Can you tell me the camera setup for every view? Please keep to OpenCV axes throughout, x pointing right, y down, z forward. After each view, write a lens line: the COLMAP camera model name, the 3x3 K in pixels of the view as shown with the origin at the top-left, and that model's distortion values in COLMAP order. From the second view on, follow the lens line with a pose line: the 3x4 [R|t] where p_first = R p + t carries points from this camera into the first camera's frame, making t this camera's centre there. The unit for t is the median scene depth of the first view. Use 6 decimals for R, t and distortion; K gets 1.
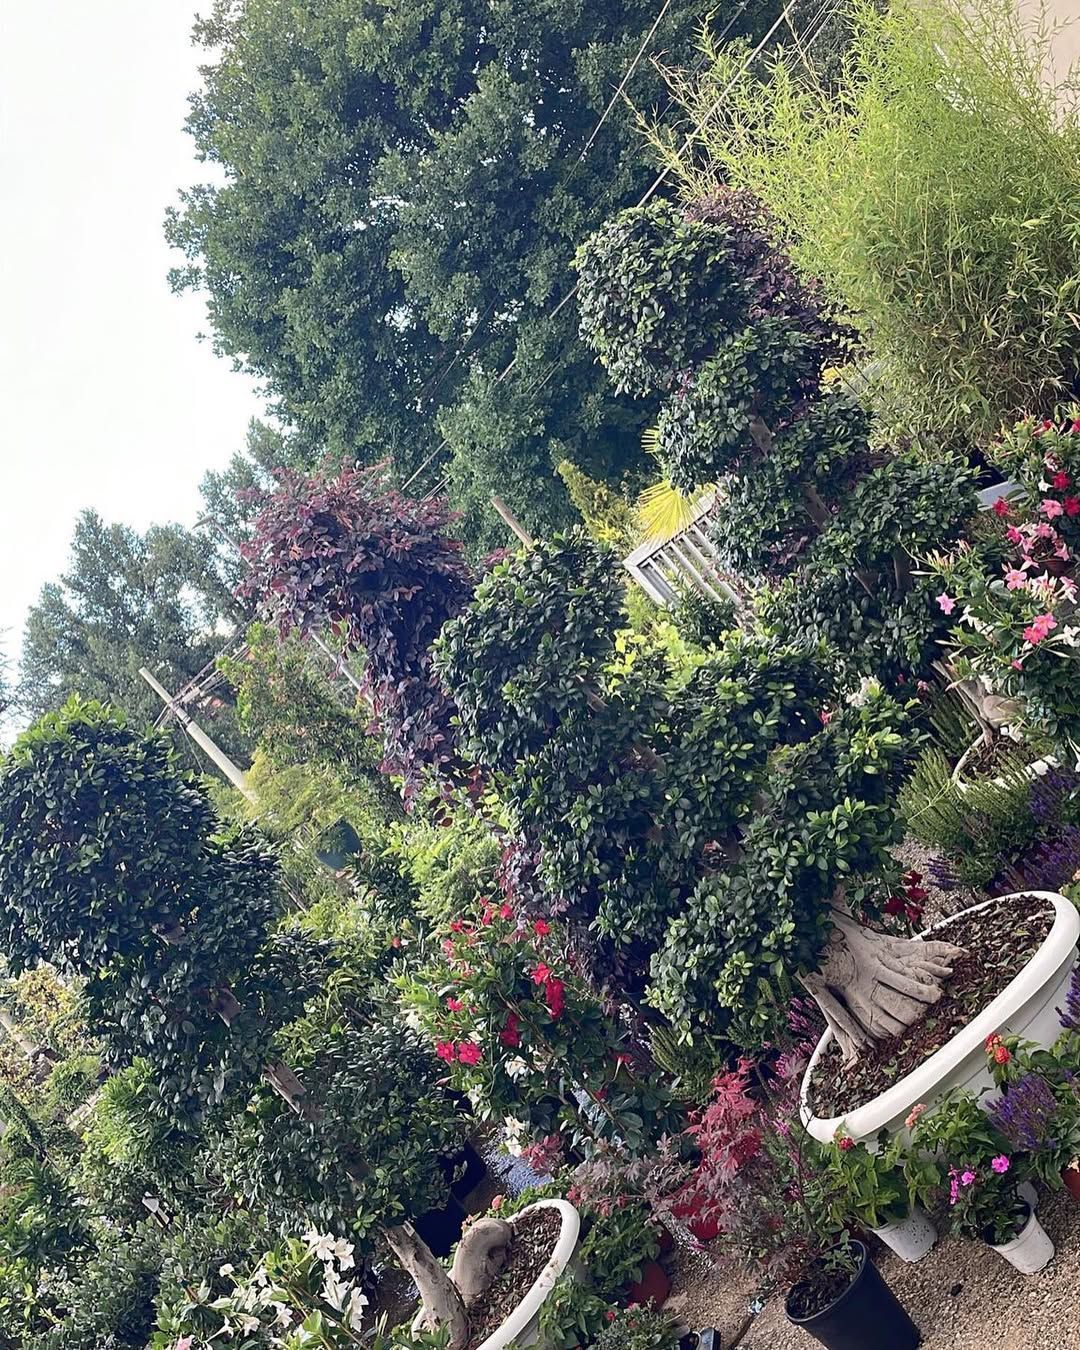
lens RADIAL K [[1463.0, 0, 540.0], [0, 1463.0, 675.0], [0, 0, 1]] dist [0.008873, 0.006500]
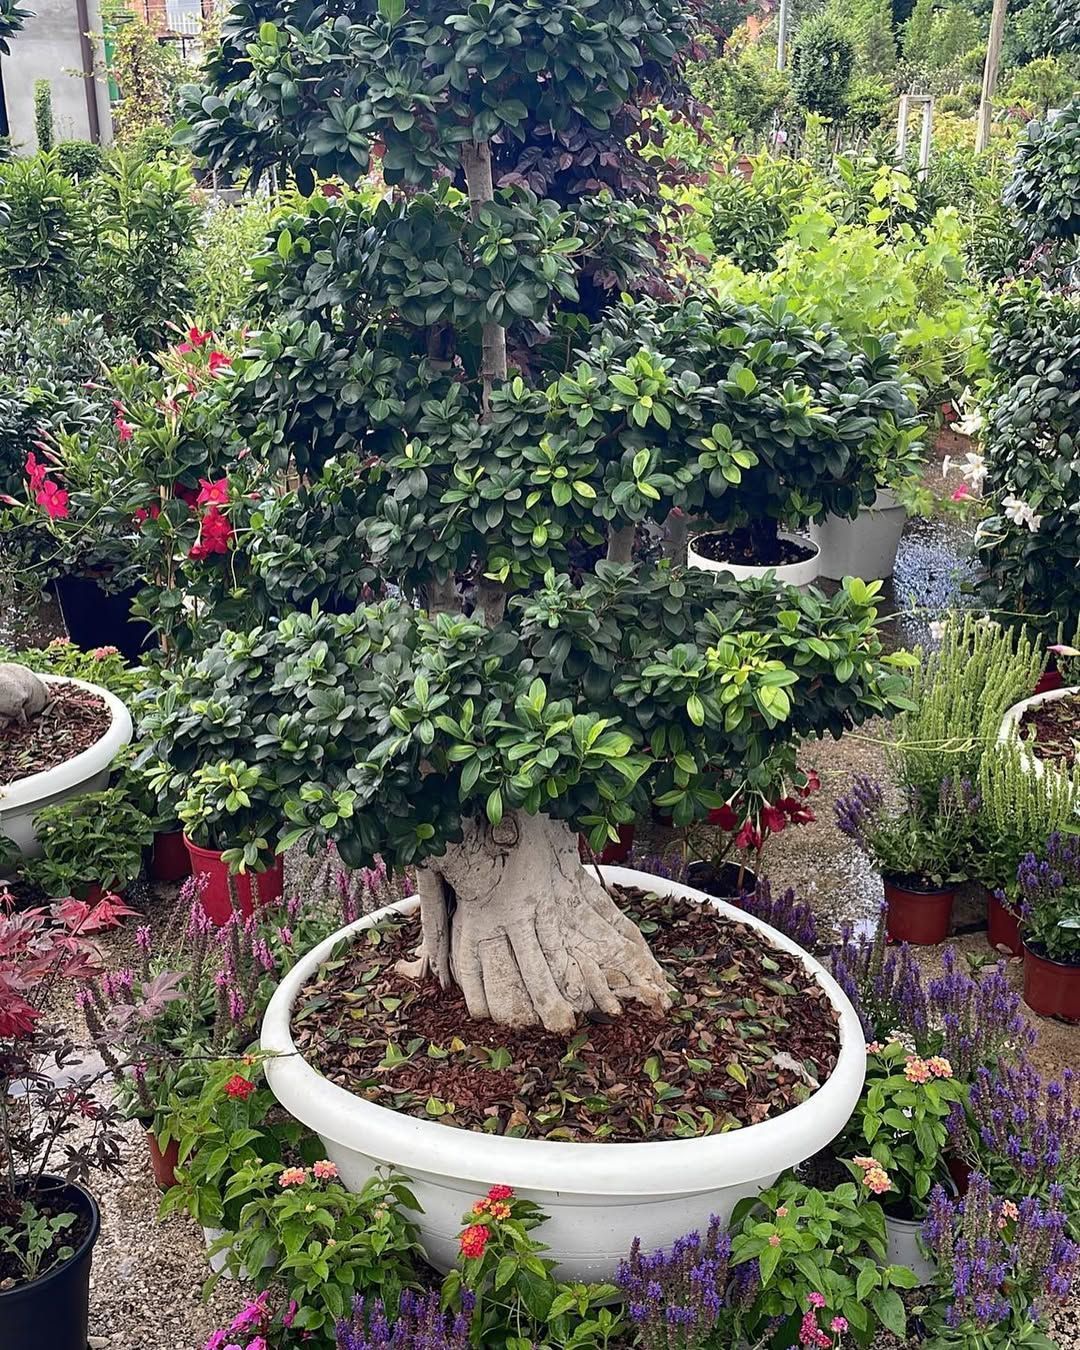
lens RADIAL K [[1463.0, 0, 540.0], [0, 1463.0, 675.0], [0, 0, 1]] dist [0.008873, 0.006500]
pose [[0.718640, 0.695308, 0.010125, 0.168088], [-0.634274, 0.649451, 0.419415, -0.105688], [0.285047, -0.307831, 0.907738, 0.529974]]
